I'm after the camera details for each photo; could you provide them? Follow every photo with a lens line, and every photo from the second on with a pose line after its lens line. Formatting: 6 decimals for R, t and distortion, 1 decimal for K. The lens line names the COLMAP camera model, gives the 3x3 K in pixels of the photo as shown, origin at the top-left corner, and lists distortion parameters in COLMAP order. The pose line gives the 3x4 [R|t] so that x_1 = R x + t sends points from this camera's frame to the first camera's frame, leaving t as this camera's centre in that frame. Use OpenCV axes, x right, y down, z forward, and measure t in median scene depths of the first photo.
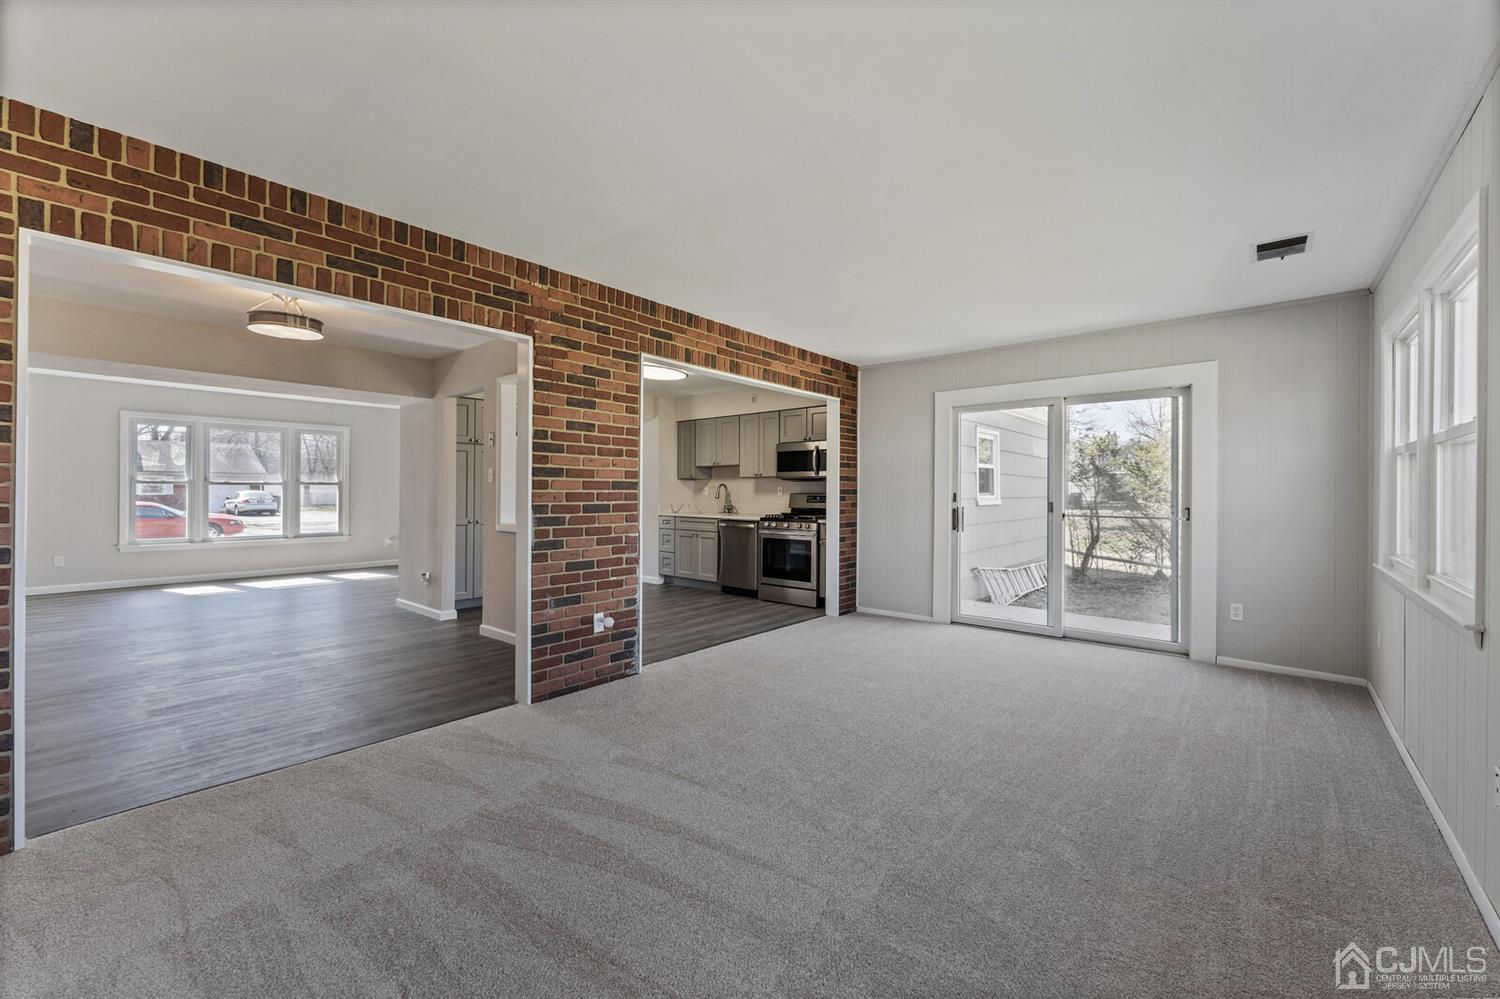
lens RADIAL K [[604.5, 0, 748.2], [0, 604.5, 491.5], [0, 0, 1]] dist [-0.003876, 0.000088]
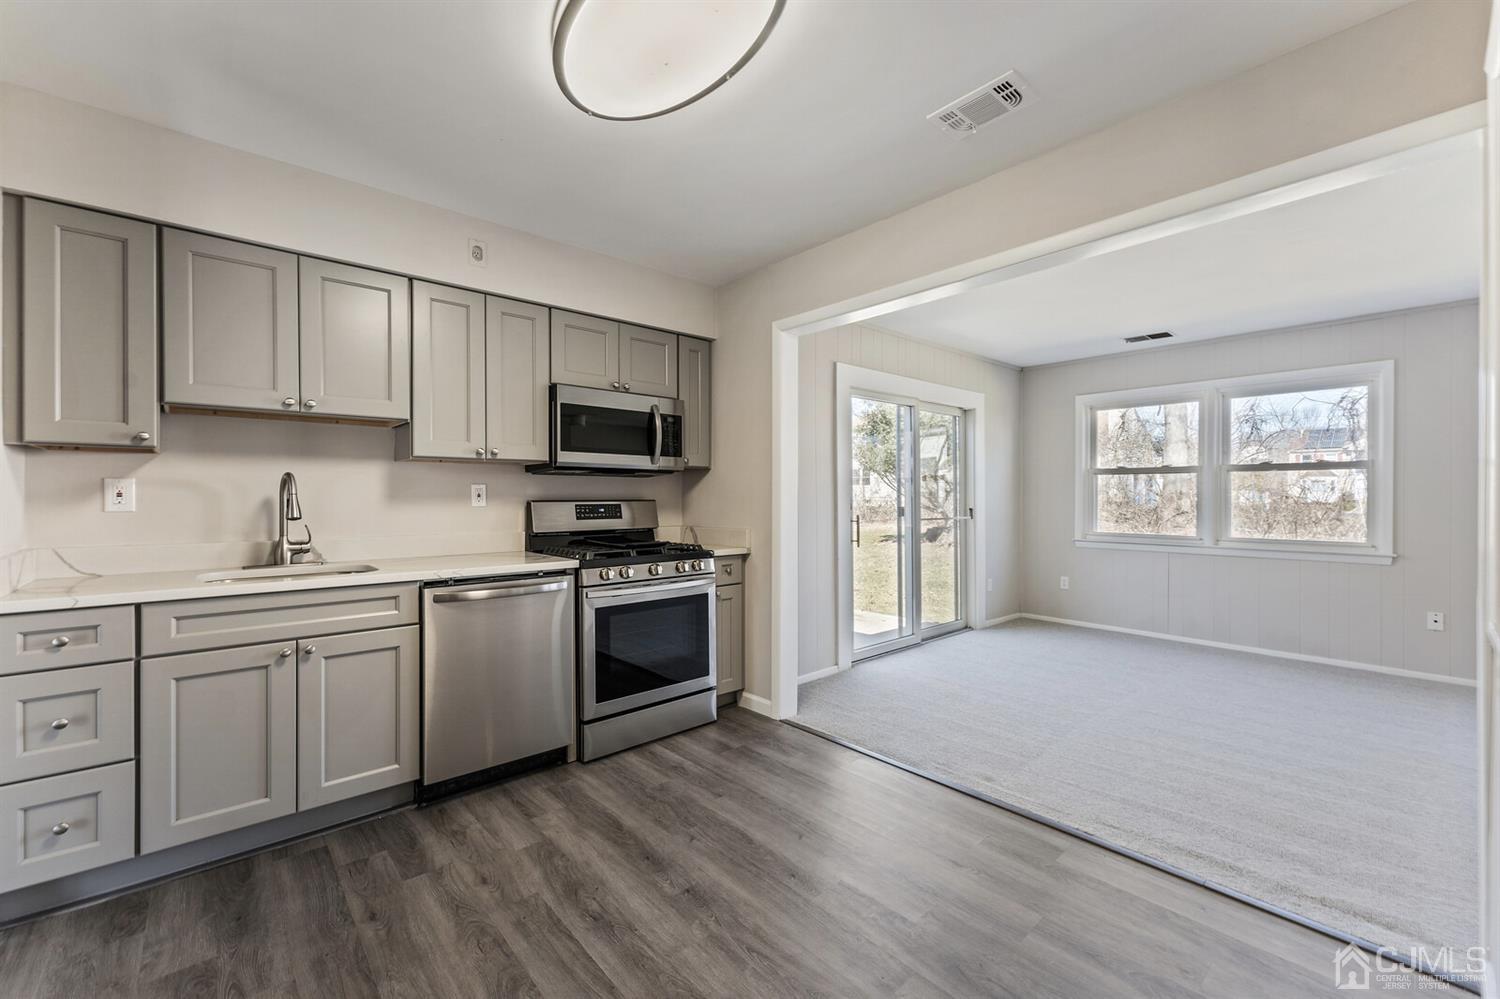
lens RADIAL K [[604.5, 0, 744.9], [0, 604.5, 499.2], [0, 0, 1]] dist [-0.003876, 0.000088]
pose [[0.138218, -0.008235, 0.990368, -0.657227], [0.000569, 0.999966, 0.008235, -0.002434], [-0.990402, -0.000574, 0.138218, 1.506483]]
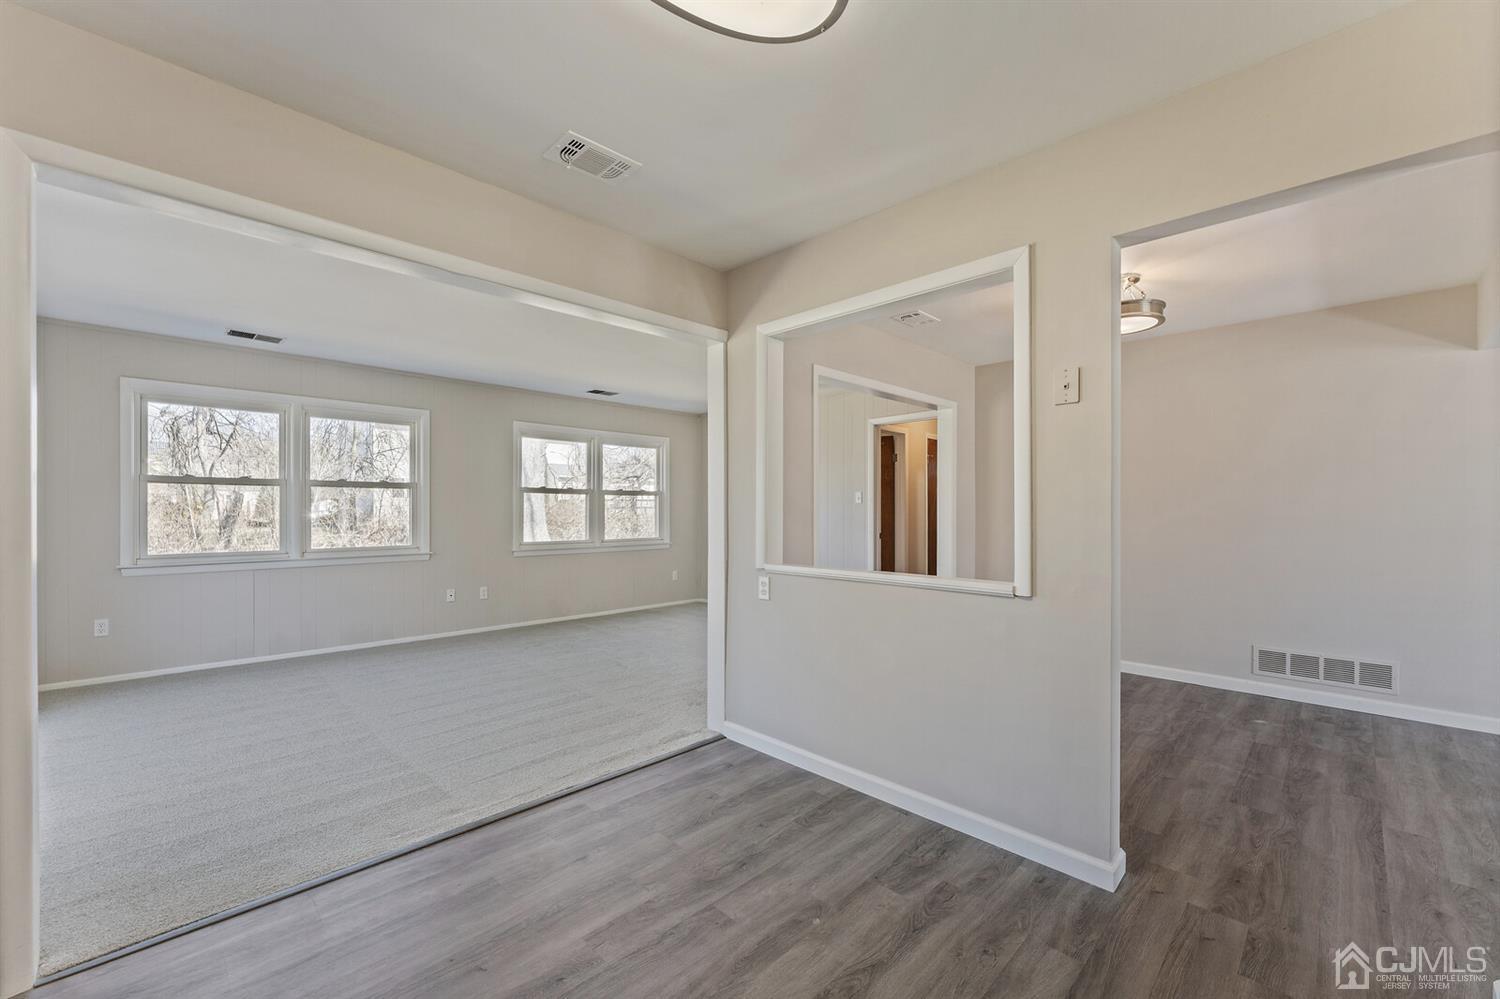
lens RADIAL K [[604.5, 0, 738.2], [0, 604.5, 510.3], [0, 0, 1]] dist [-0.003876, 0.000088]
pose [[-0.996188, -0.005049, 0.087088, -0.312456], [-0.004954, 0.999987, 0.001301, -0.002802], [-0.087094, 0.000865, -0.996200, 1.927589]]
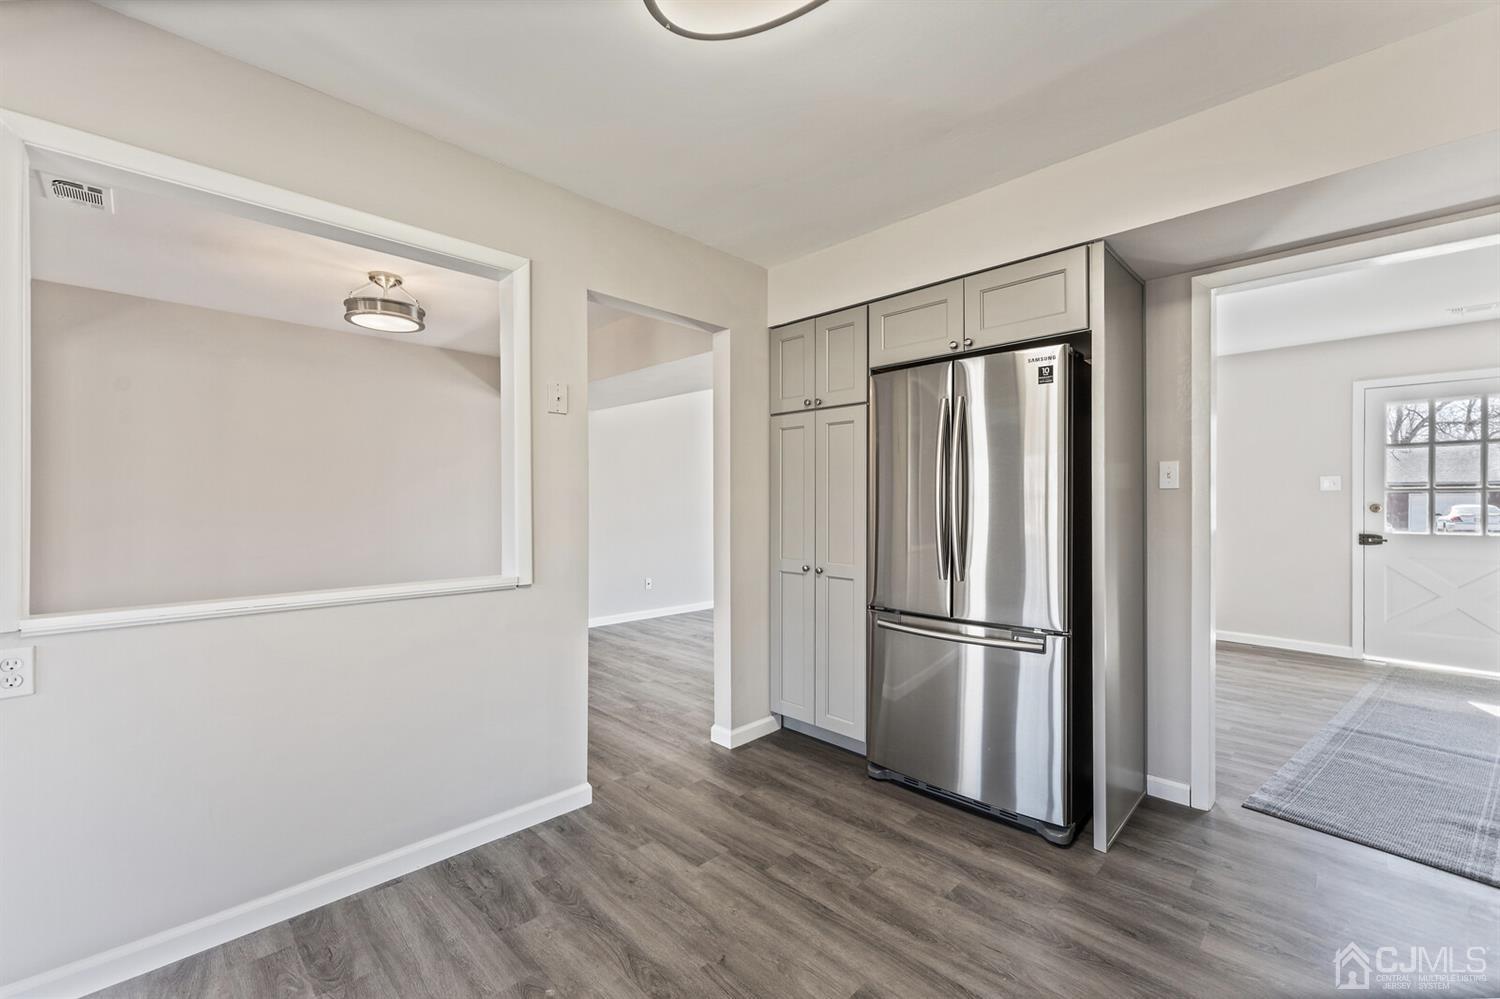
lens RADIAL K [[604.5, 0, 753.5], [0, 604.5, 502.4], [0, 0, 1]] dist [-0.003876, 0.000088]
pose [[-0.087187, 0.000052, -0.996192, 0.055170], [-0.002722, 0.999996, 0.000290, -0.006445], [0.996188, 0.002737, -0.087186, 1.618092]]
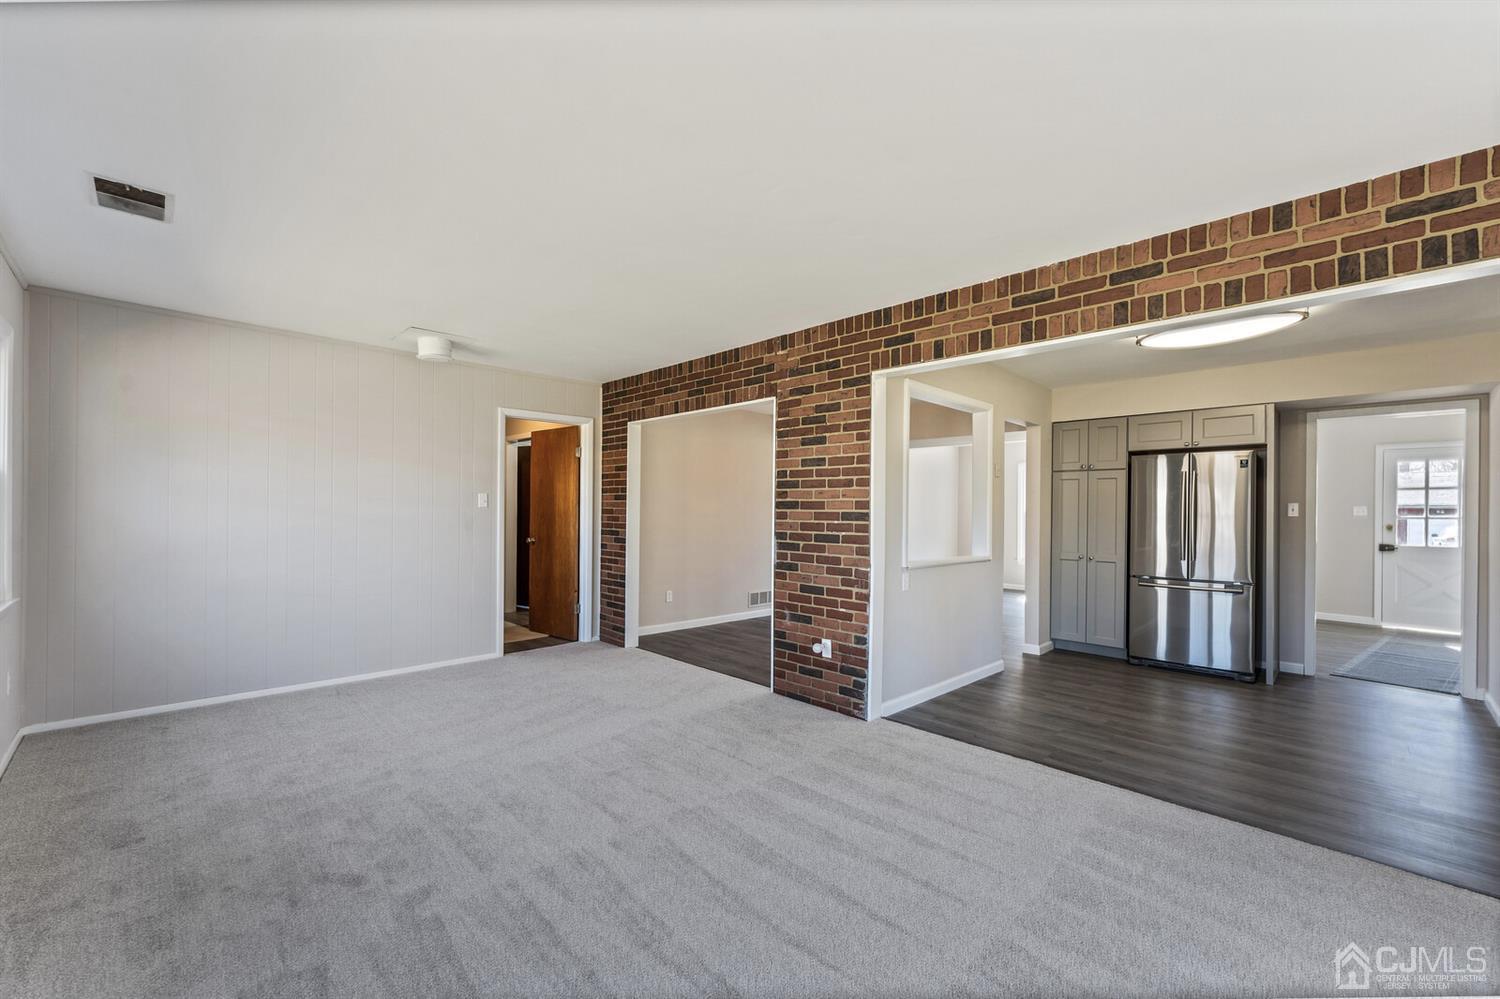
lens RADIAL K [[604.5, 0, 733.5], [0, 604.5, 514.1], [0, 0, 1]] dist [-0.003876, 0.000088]
pose [[-0.098611, -0.003330, -0.995121, 0.789974], [-0.013568, 0.999906, -0.002002, -0.009385], [0.995034, 0.013305, -0.098647, 0.925234]]
